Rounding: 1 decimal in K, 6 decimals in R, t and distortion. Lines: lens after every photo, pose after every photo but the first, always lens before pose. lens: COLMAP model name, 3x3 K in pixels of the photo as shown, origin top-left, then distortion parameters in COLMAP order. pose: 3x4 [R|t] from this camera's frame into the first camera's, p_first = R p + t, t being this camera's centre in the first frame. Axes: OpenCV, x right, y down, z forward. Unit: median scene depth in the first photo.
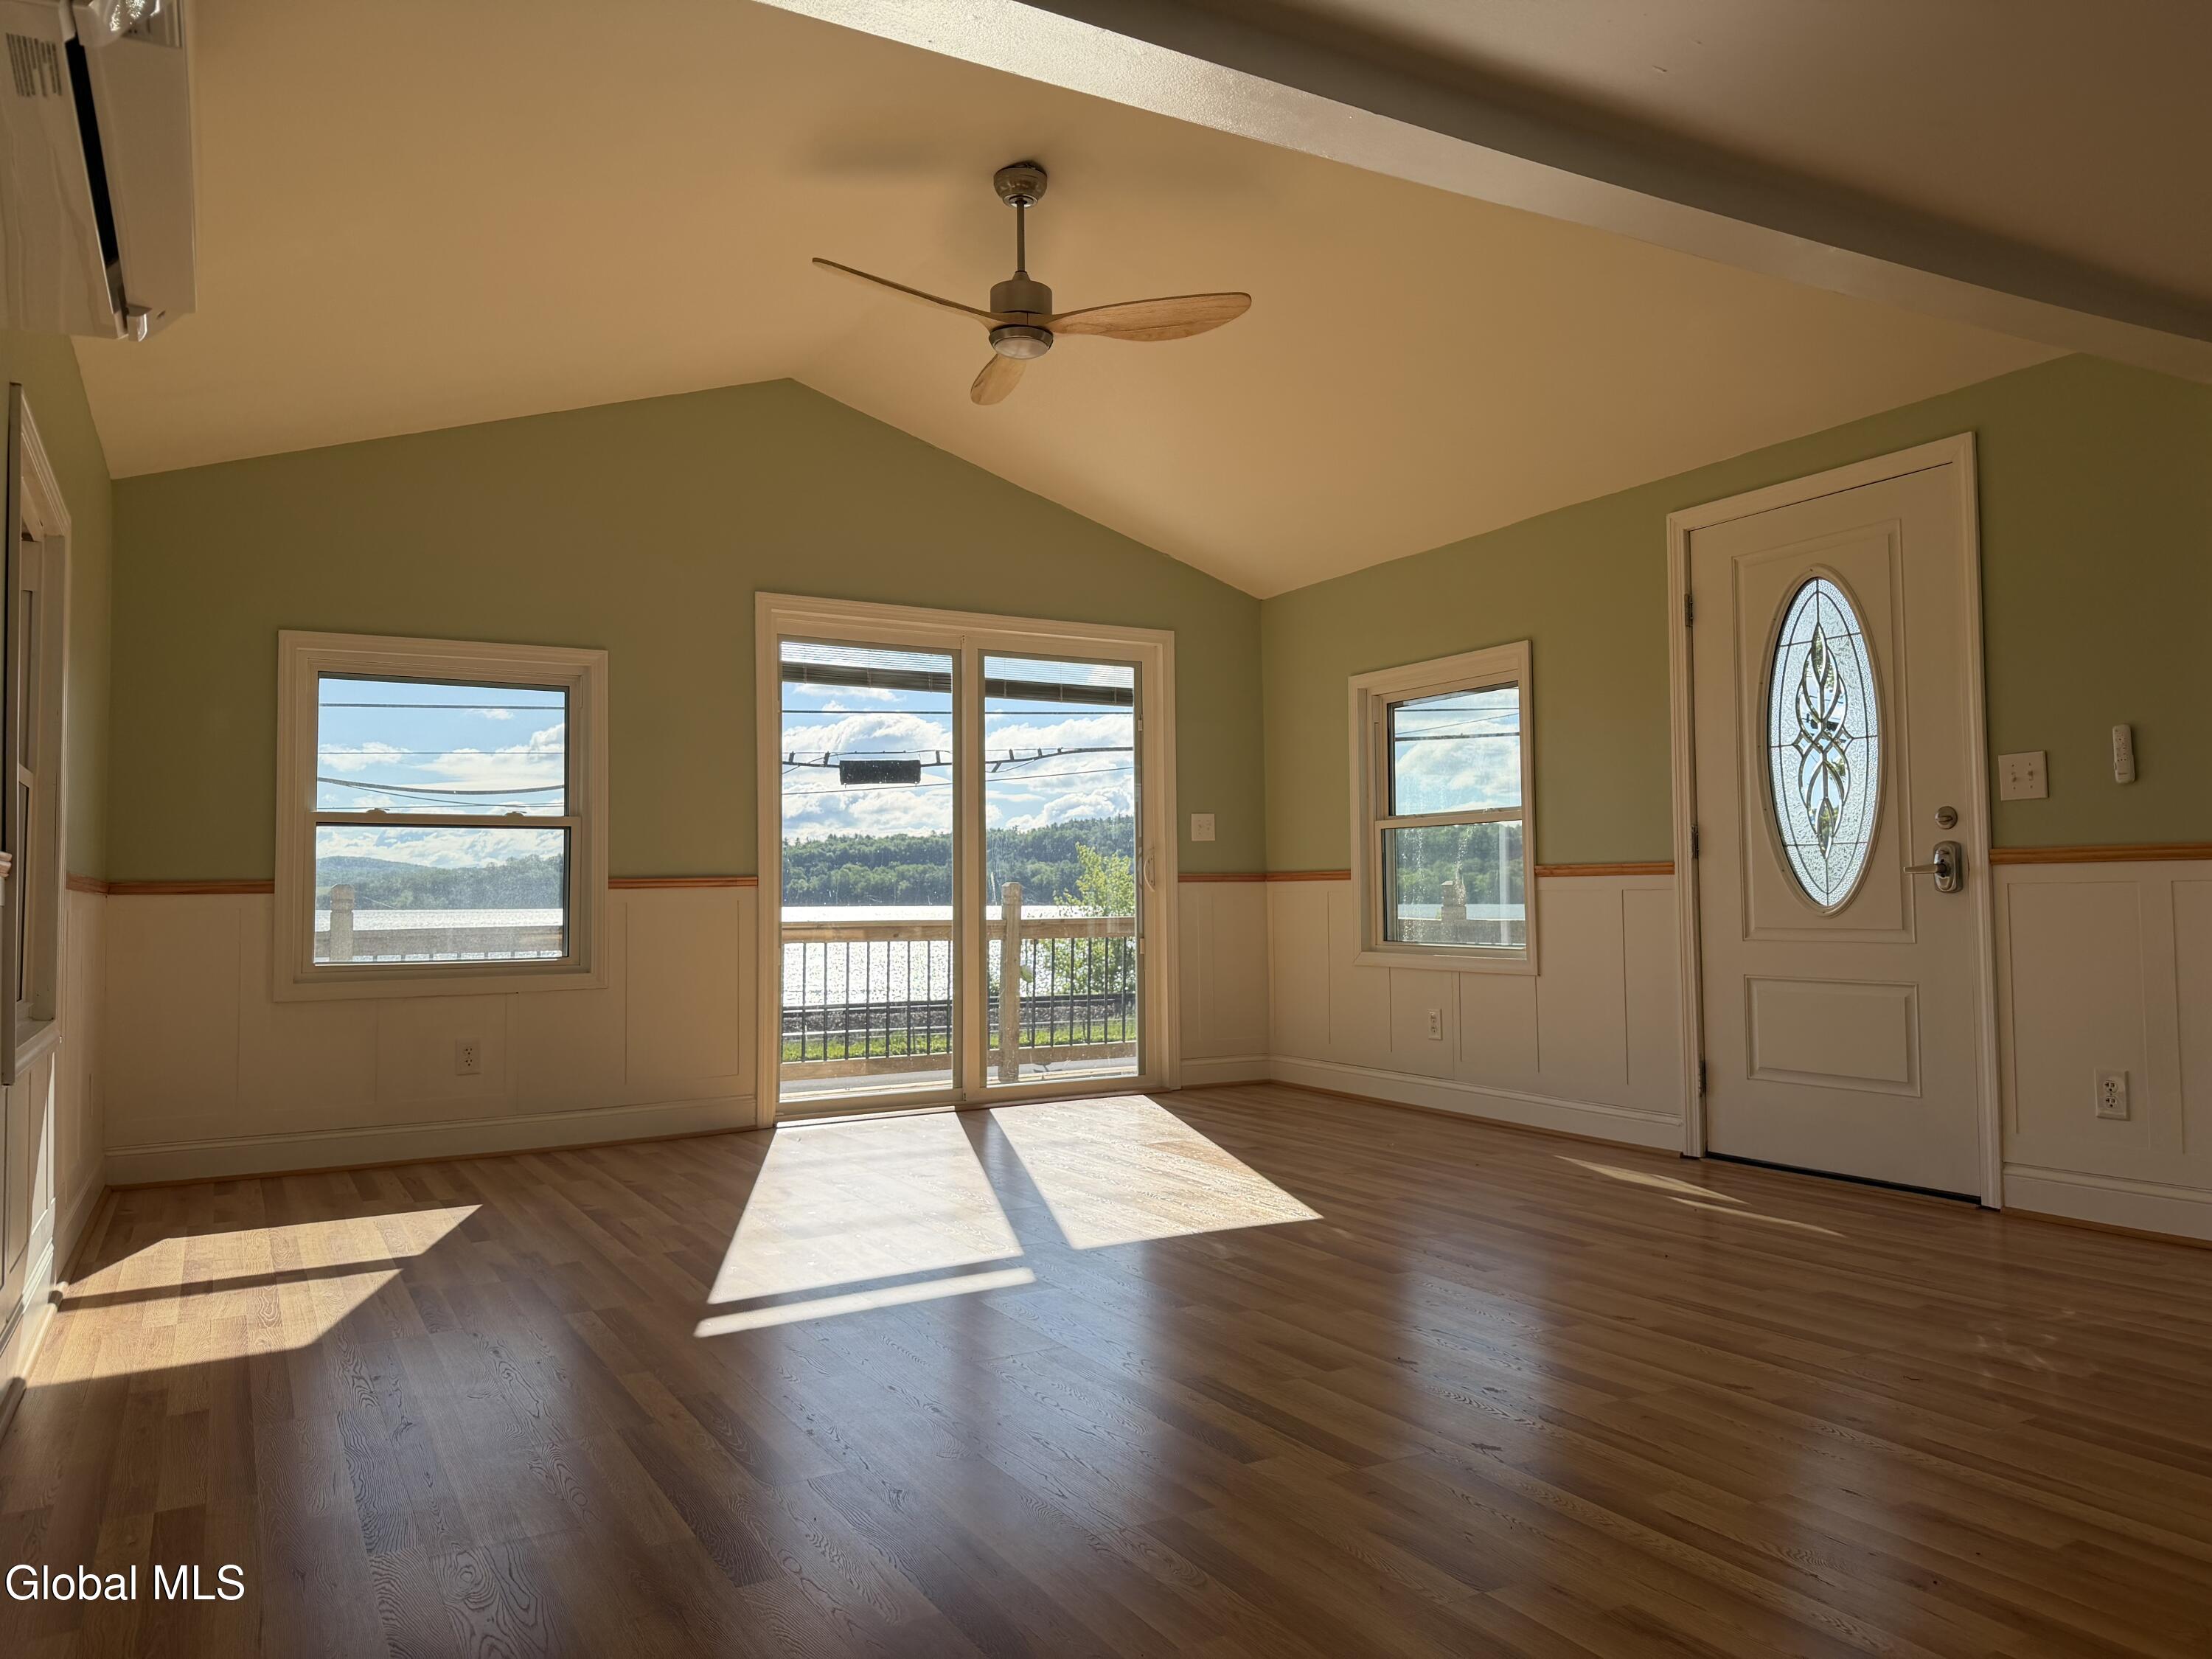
lens RADIAL K [[1496.4, 0, 1144.6], [0, 1496.4, 837.5], [0, 0, 1]] dist [0.128077, -0.186641]
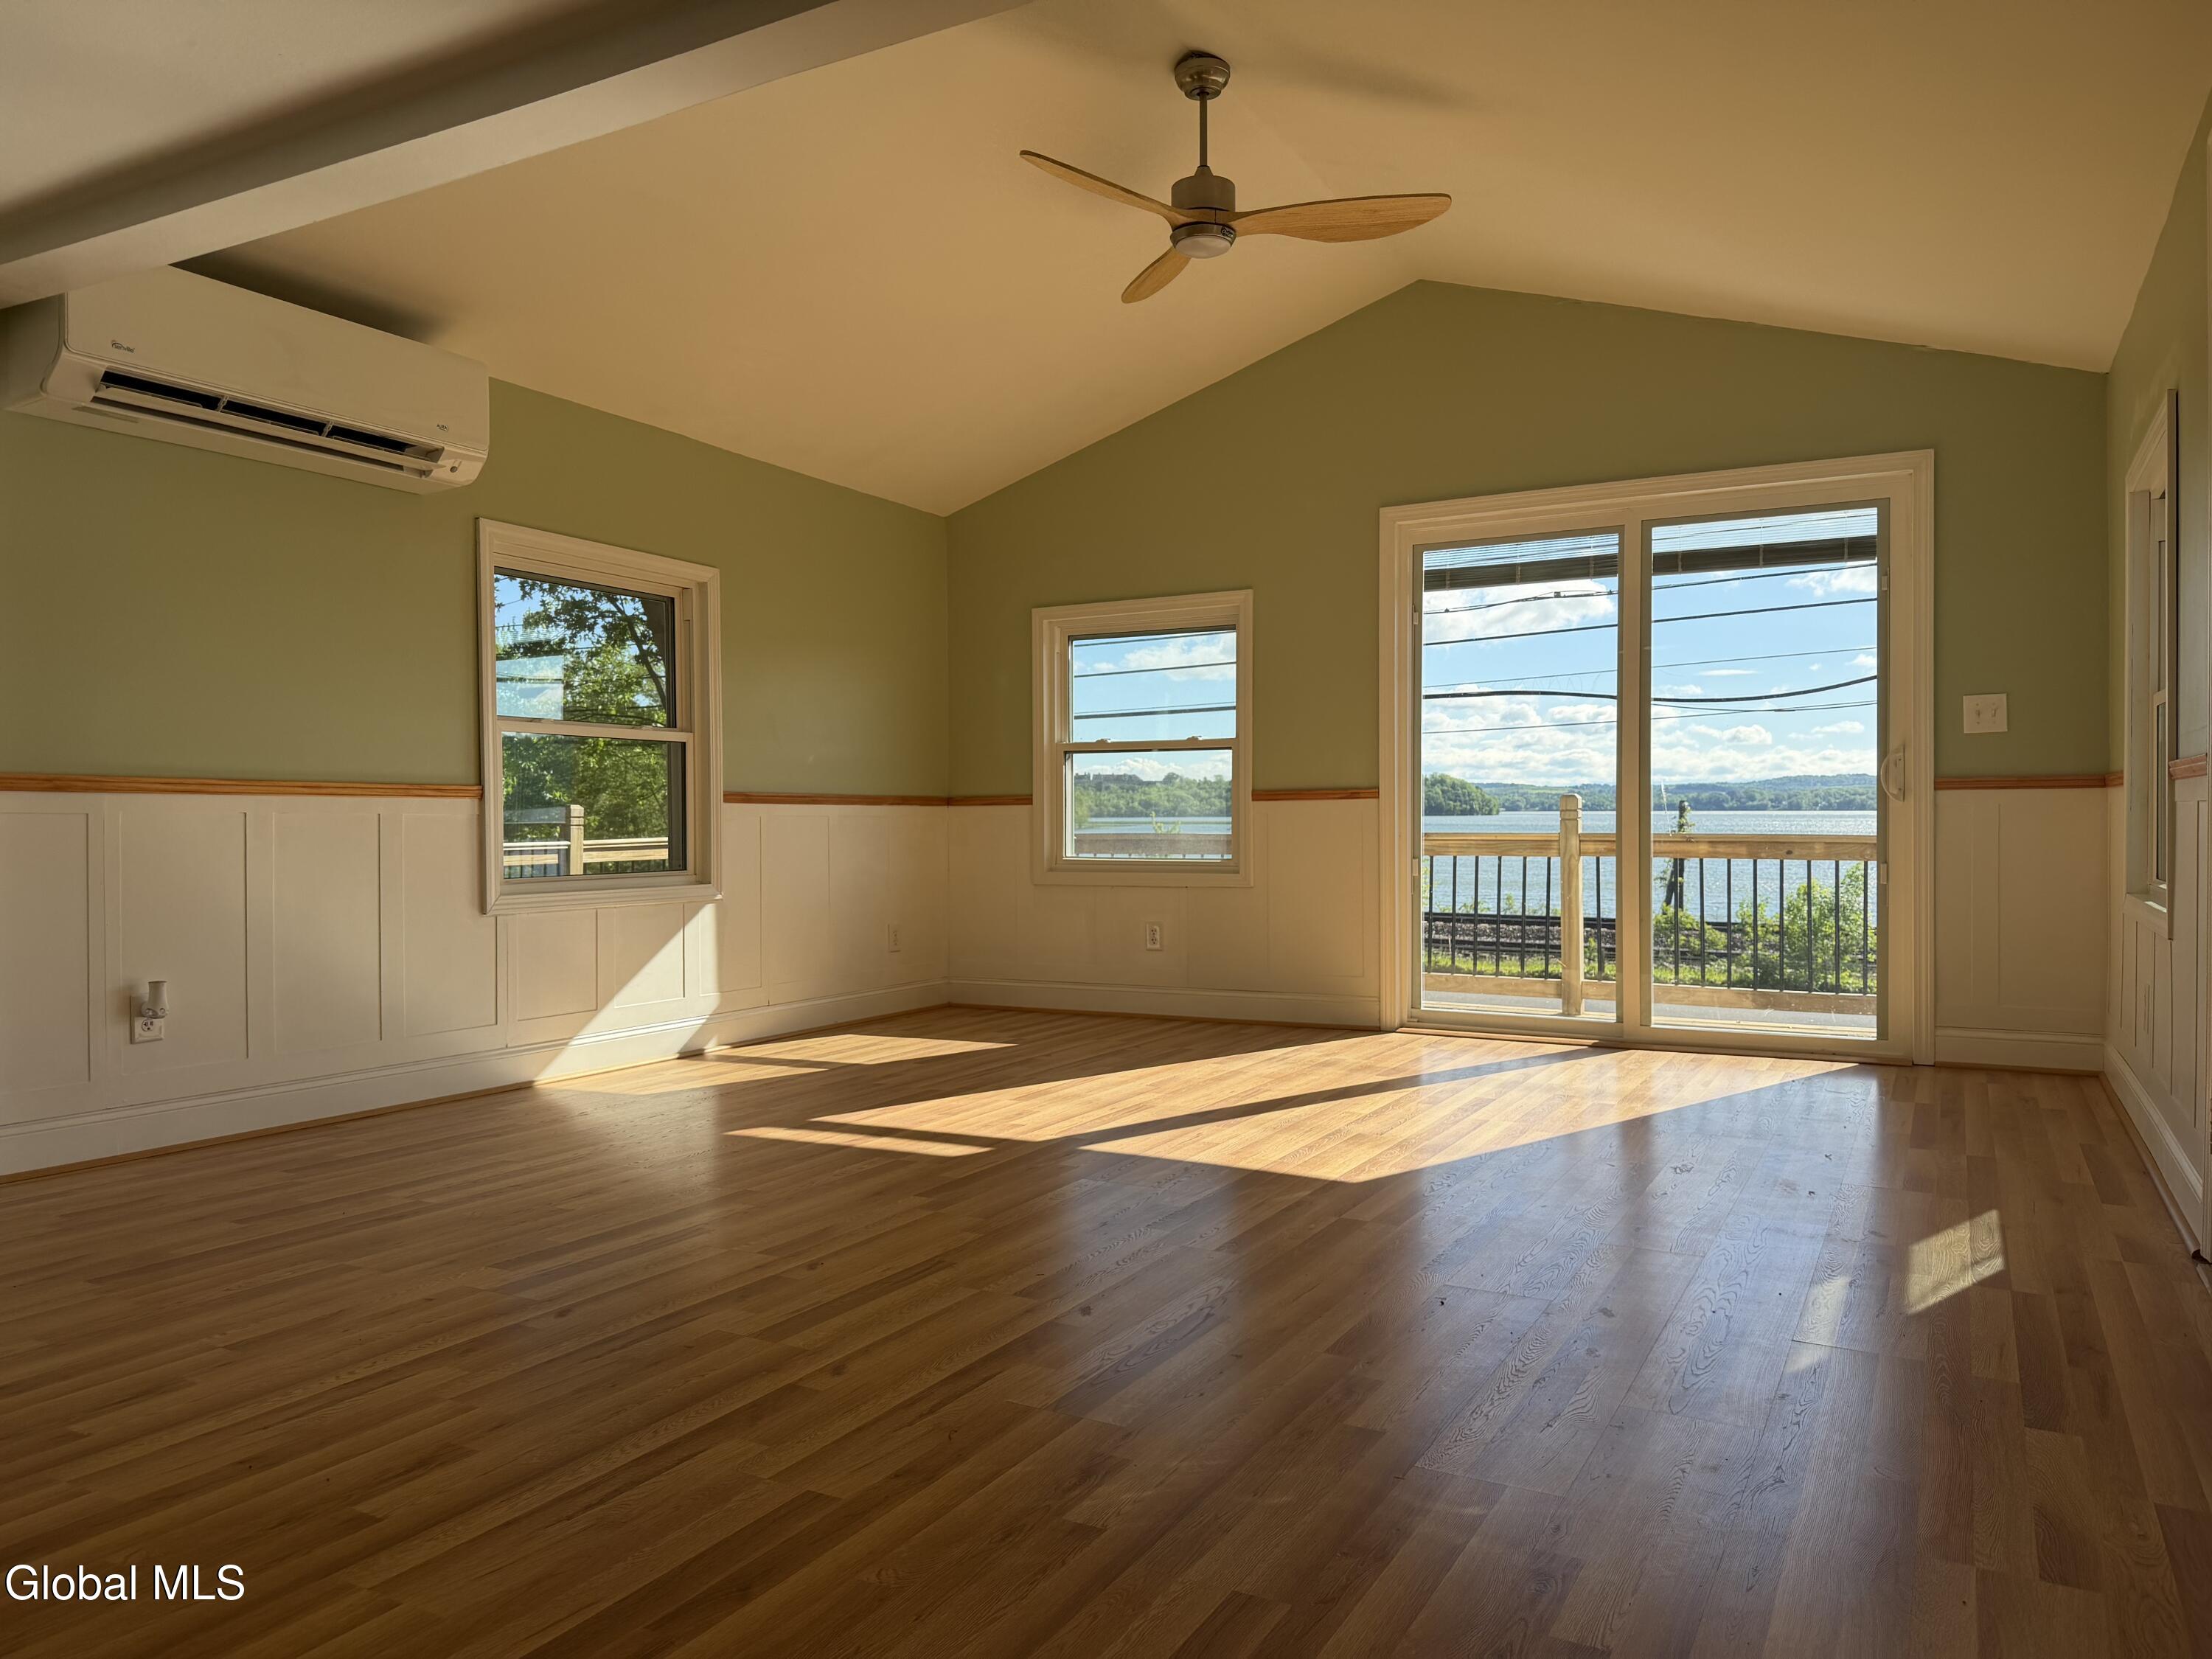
lens RADIAL K [[1582.6, 0, 1104.9], [0, 1582.6, 836.9], [0, 0, 1]] dist [-0.046824, -0.002370]
pose [[0.501351, 0.022235, -0.864958, 0.593195], [0.040102, 0.997998, 0.048900, -0.001543], [0.864314, -0.059203, 0.499456, 0.315298]]
